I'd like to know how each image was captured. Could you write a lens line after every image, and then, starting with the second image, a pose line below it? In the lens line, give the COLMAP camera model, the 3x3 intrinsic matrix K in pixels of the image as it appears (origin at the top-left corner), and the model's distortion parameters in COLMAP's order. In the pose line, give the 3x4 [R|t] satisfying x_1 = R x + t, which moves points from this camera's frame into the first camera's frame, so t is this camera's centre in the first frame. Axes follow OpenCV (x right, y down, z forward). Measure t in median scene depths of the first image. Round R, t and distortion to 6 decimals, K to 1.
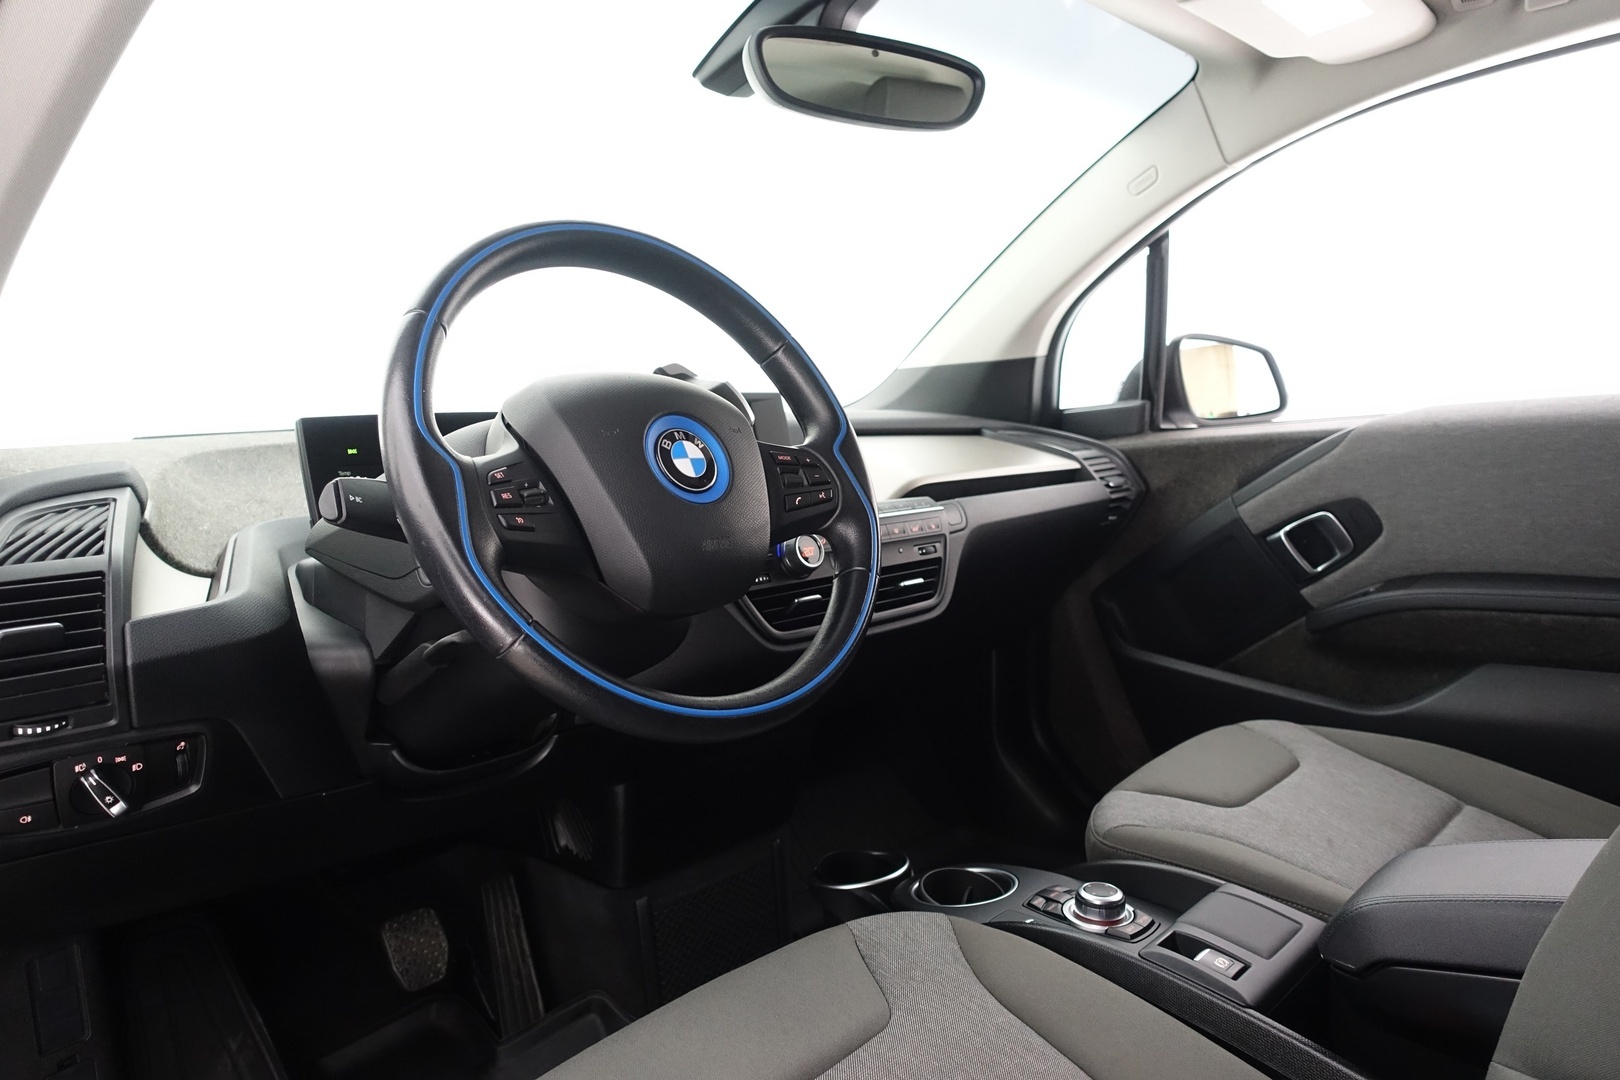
lens RADIAL K [[1111.7, 0, 822.6], [0, 1111.7, 542.9], [0, 0, 1]] dist [-0.010512, 0.010101]
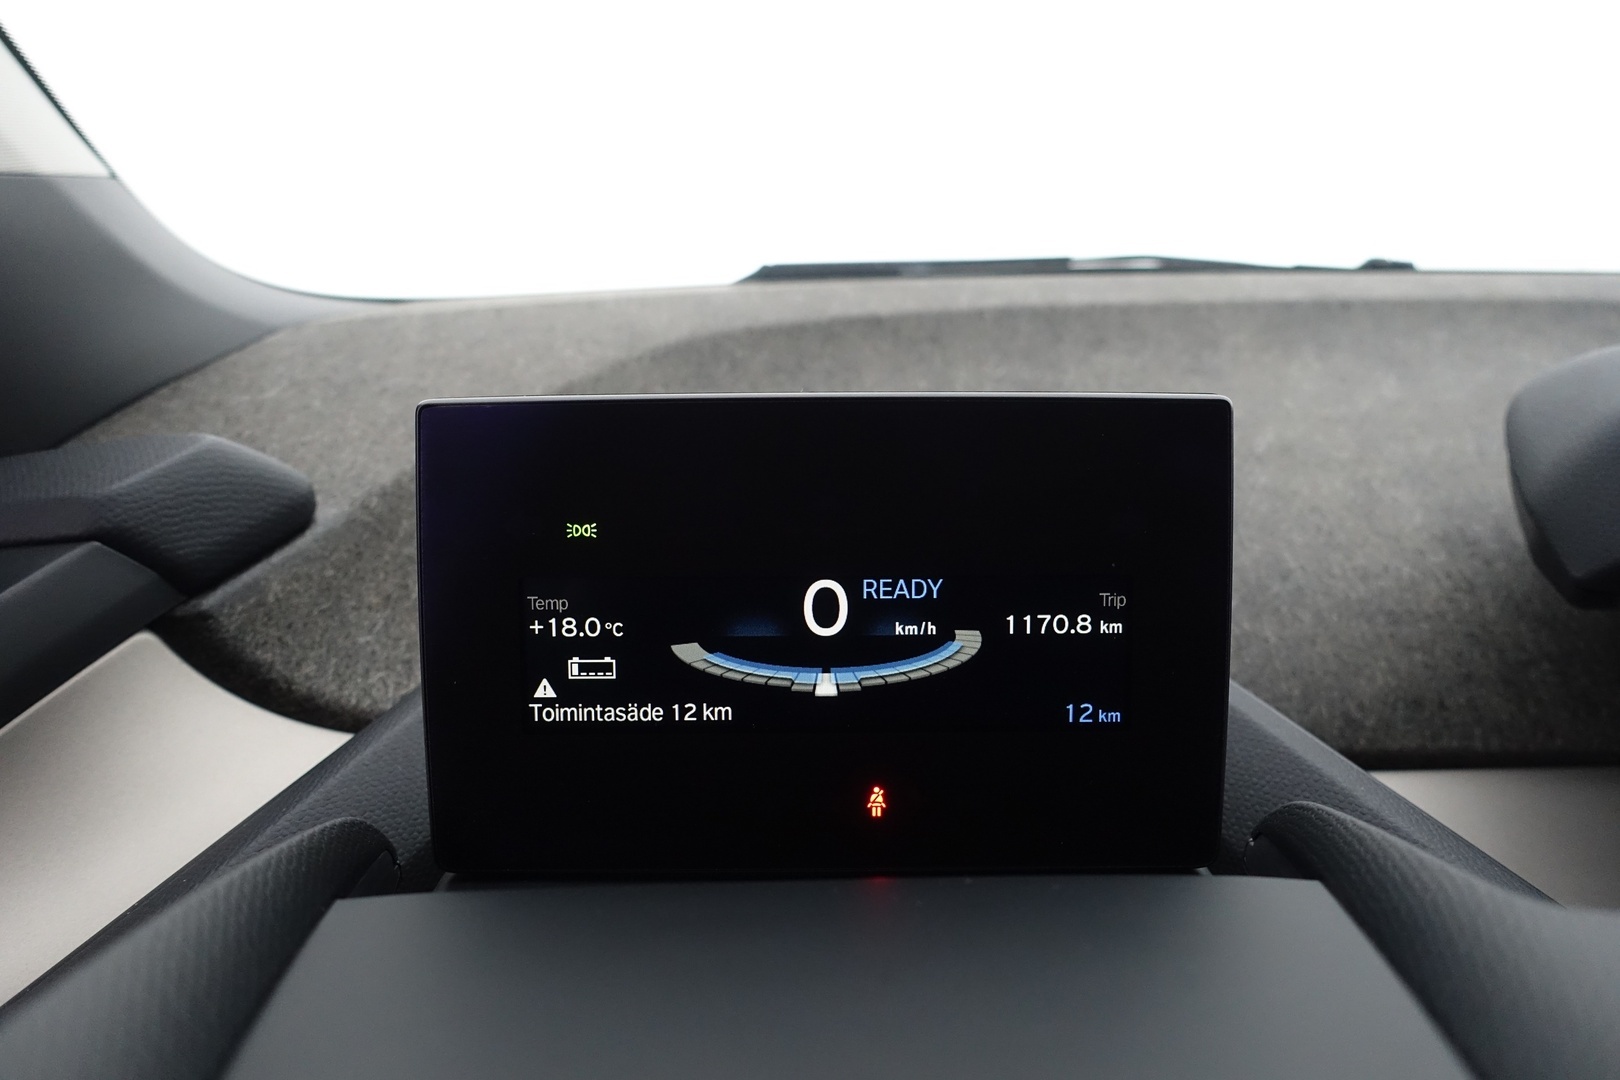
lens RADIAL K [[1111.7, 0, 809.7], [0, 1111.7, 536.3], [0, 0, 1]] dist [-0.010512, 0.010101]
pose [[0.693812, 0.247245, -0.676384, -0.221736], [-0.106391, 0.964102, 0.243286, -0.178113], [0.712254, -0.096833, 0.695210, 0.970577]]
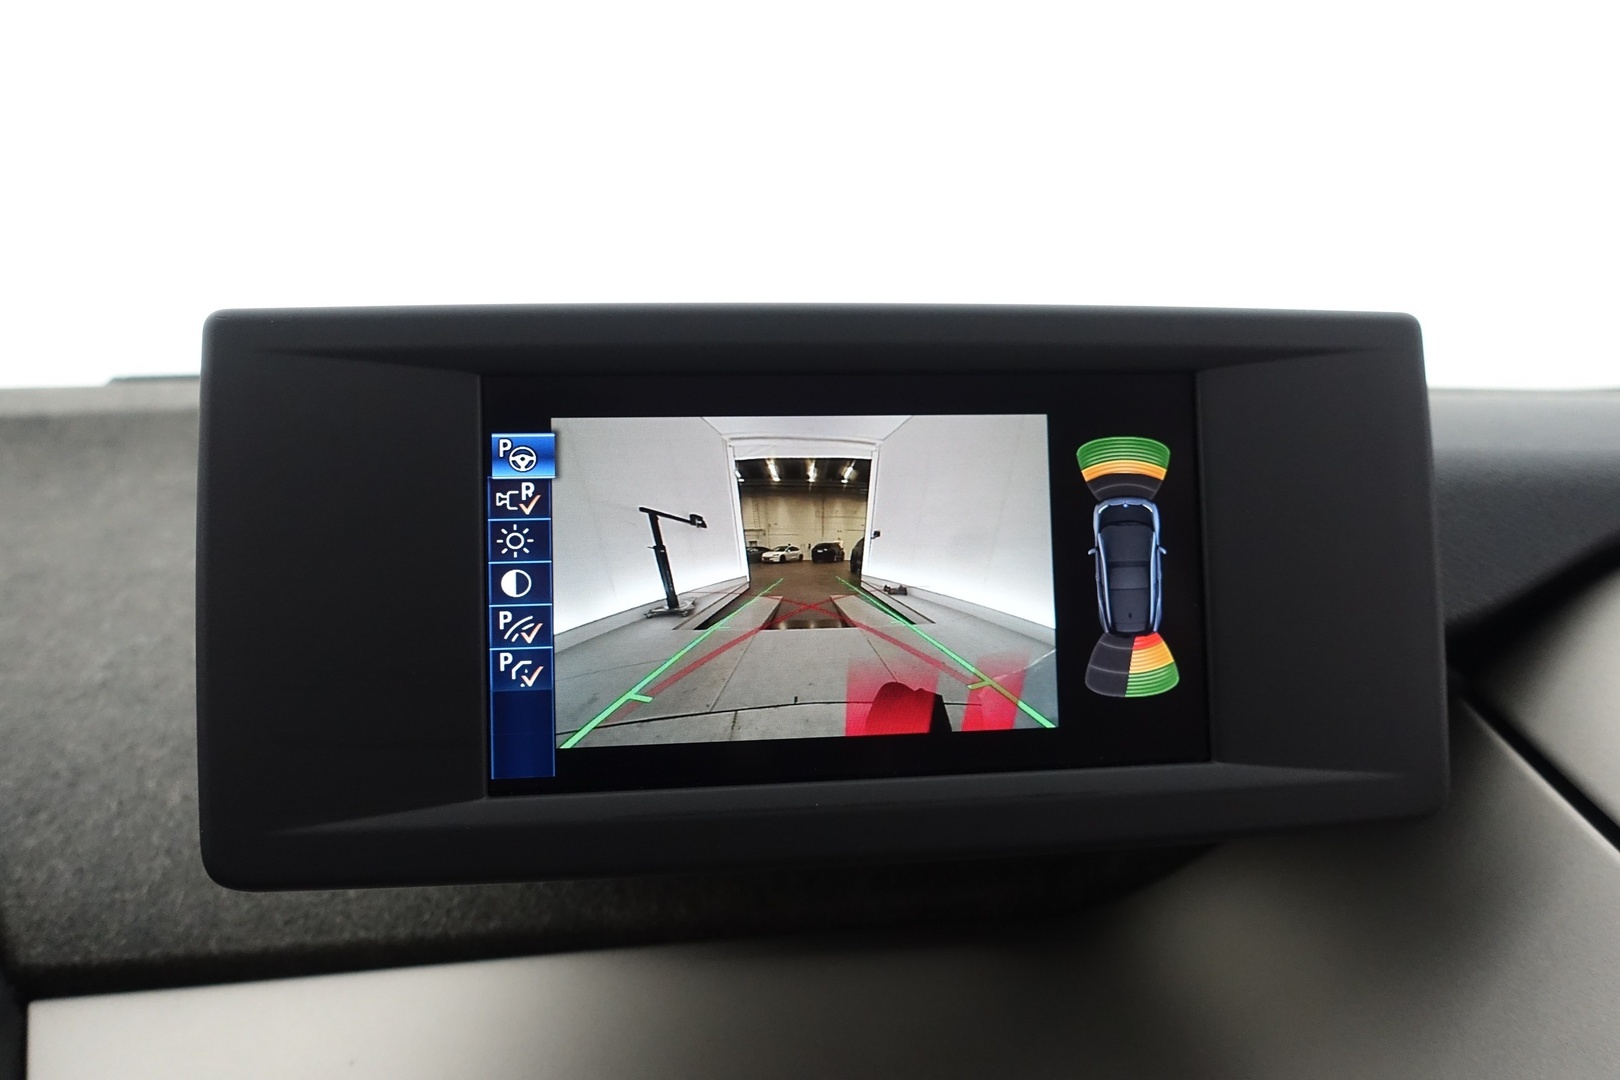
lens RADIAL K [[1111.7, 0, 812.6], [0, 1111.7, 542.3], [0, 0, 1]] dist [-0.010512, 0.010101]
pose [[0.795777, 0.139873, -0.589215, -0.005091], [-0.103705, 0.990064, 0.094969, -0.176719], [0.596644, -0.014469, 0.802375, 1.329787]]
